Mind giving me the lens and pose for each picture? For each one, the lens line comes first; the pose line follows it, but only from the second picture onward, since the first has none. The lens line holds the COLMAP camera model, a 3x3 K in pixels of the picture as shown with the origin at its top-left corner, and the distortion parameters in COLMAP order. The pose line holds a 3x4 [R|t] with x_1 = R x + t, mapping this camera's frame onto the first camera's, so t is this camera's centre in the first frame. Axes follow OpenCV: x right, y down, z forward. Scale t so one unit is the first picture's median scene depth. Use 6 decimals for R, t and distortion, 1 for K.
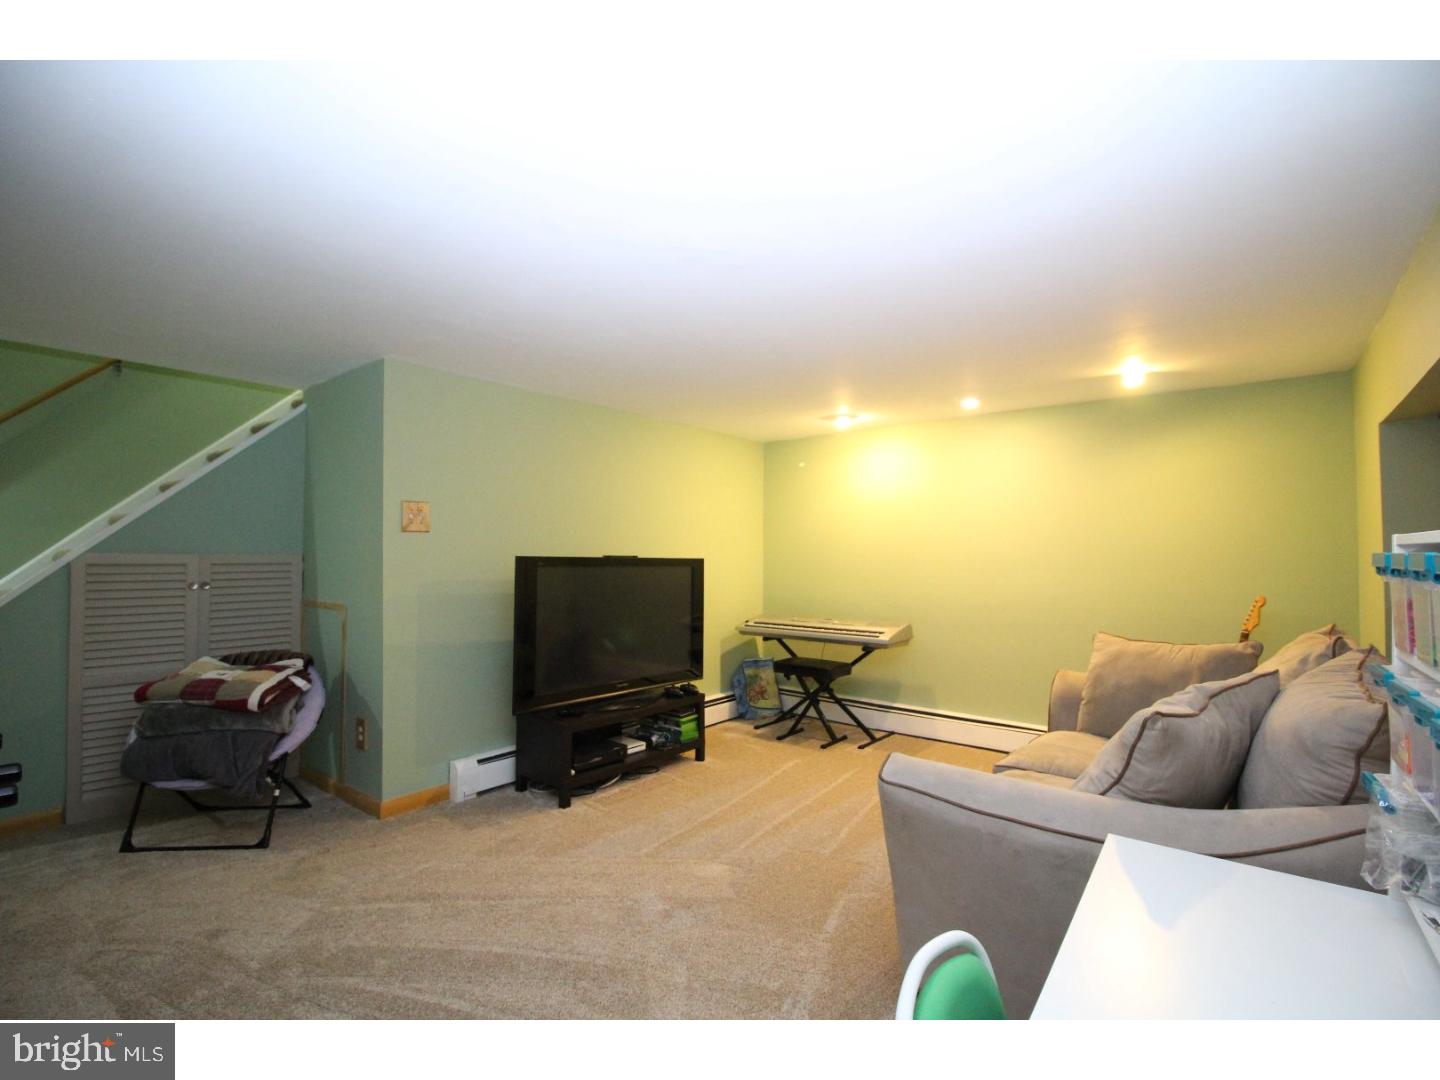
lens RADIAL K [[668.7, 0, 730.0], [0, 668.7, 534.9], [0, 0, 1]] dist [0.003596, -0.015257]
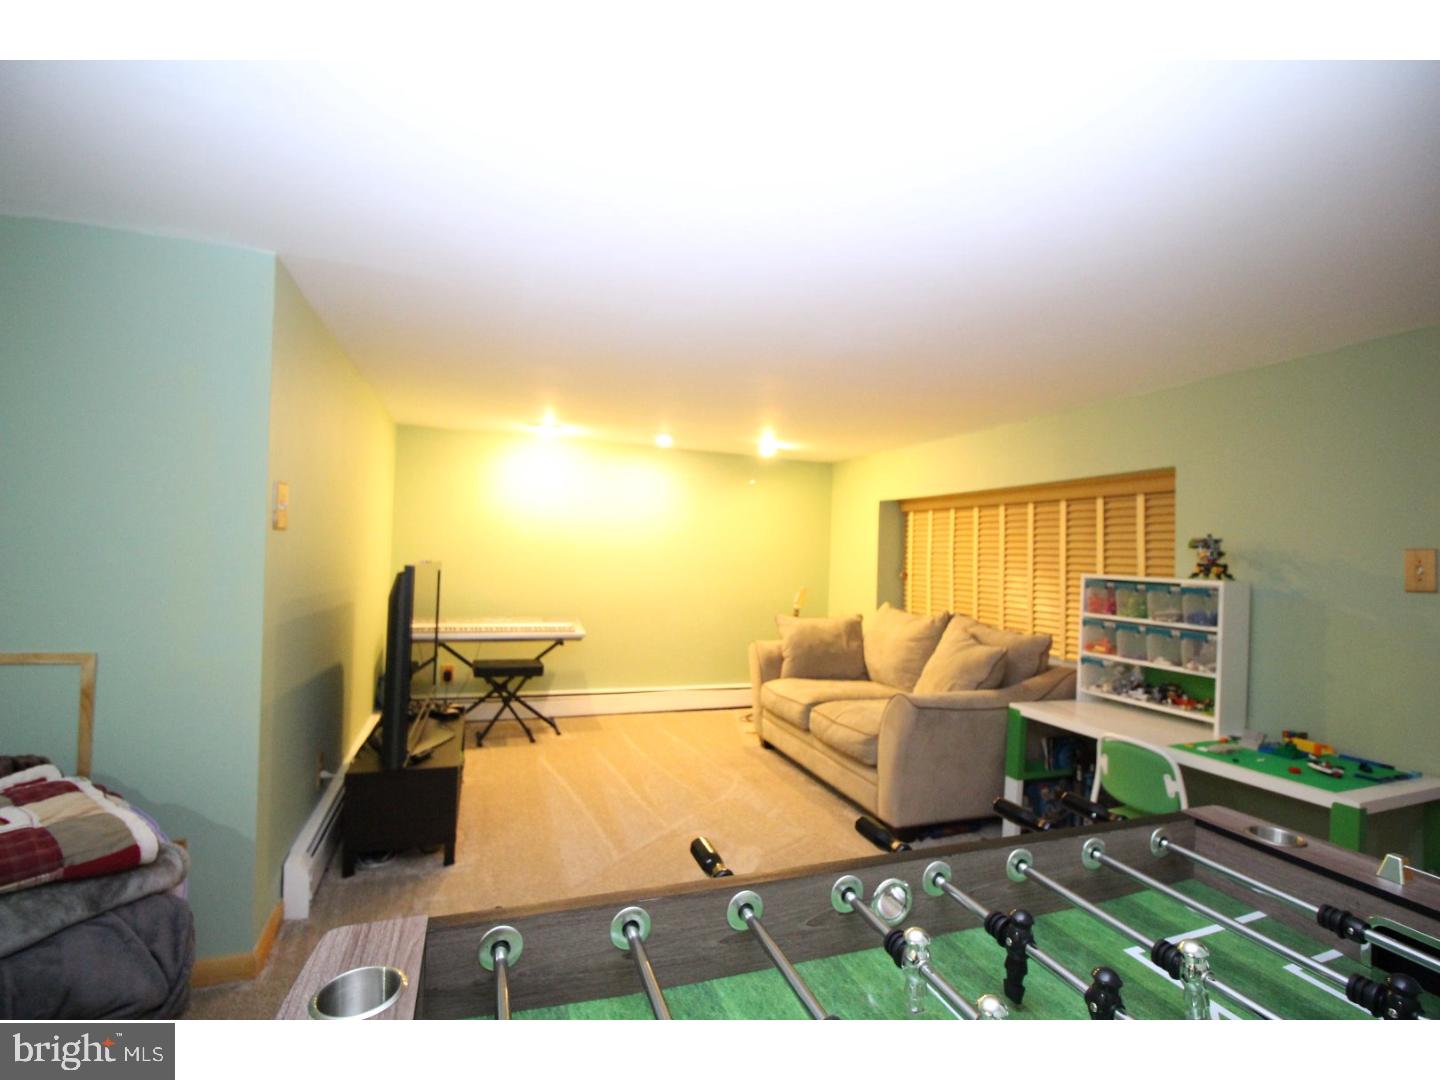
lens RADIAL K [[668.7, 0, 730.0], [0, 668.7, 534.9], [0, 0, 1]] dist [0.003596, -0.015257]
pose [[0.495247, 0.038439, 0.867901, -0.611564], [-0.058540, 0.998227, -0.010806, -0.009210], [-0.866778, -0.045456, 0.496619, 0.229790]]
